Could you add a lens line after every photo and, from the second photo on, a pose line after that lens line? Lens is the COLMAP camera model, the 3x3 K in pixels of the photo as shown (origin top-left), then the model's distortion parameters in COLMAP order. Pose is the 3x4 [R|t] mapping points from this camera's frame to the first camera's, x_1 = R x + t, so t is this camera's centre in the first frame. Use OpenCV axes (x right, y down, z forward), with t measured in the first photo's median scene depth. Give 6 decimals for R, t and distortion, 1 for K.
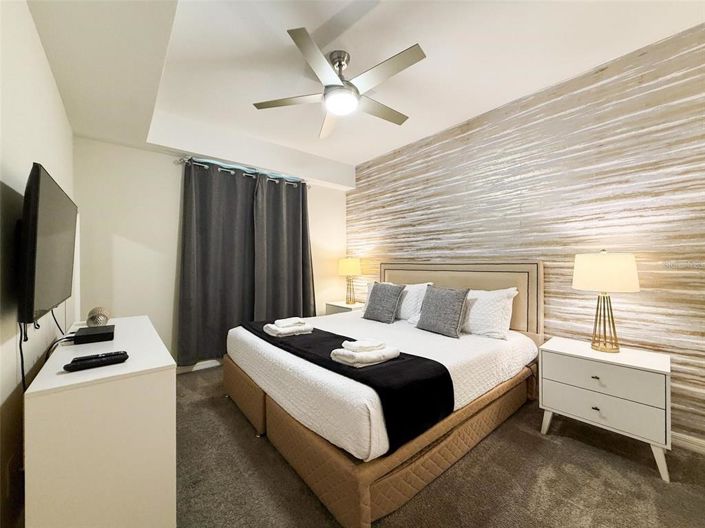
lens RADIAL K [[280.2, 0, 354.4], [0, 280.2, 265.1], [0, 0, 1]] dist [0.000681, -0.000031]
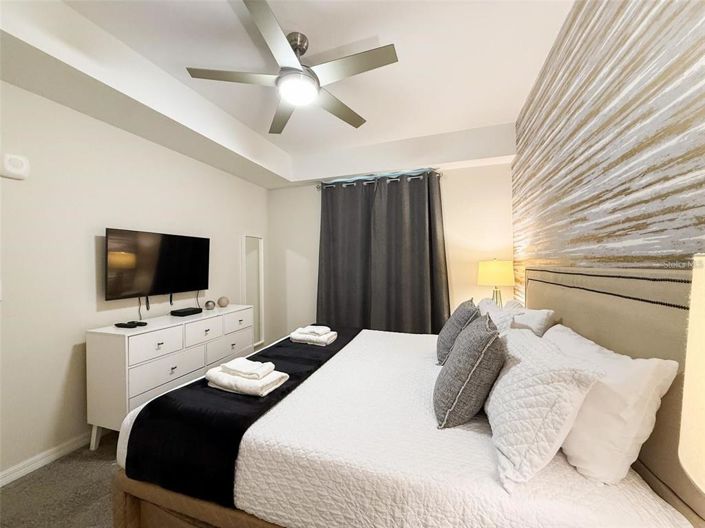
lens RADIAL K [[280.2, 0, 353.3], [0, 280.2, 262.8], [0, 0, 1]] dist [0.000681, -0.000031]
pose [[0.521199, -0.004811, -0.853422, 0.456976], [0.001683, 0.999988, -0.004609, -0.017650], [0.853434, 0.000966, 0.521201, 0.393672]]
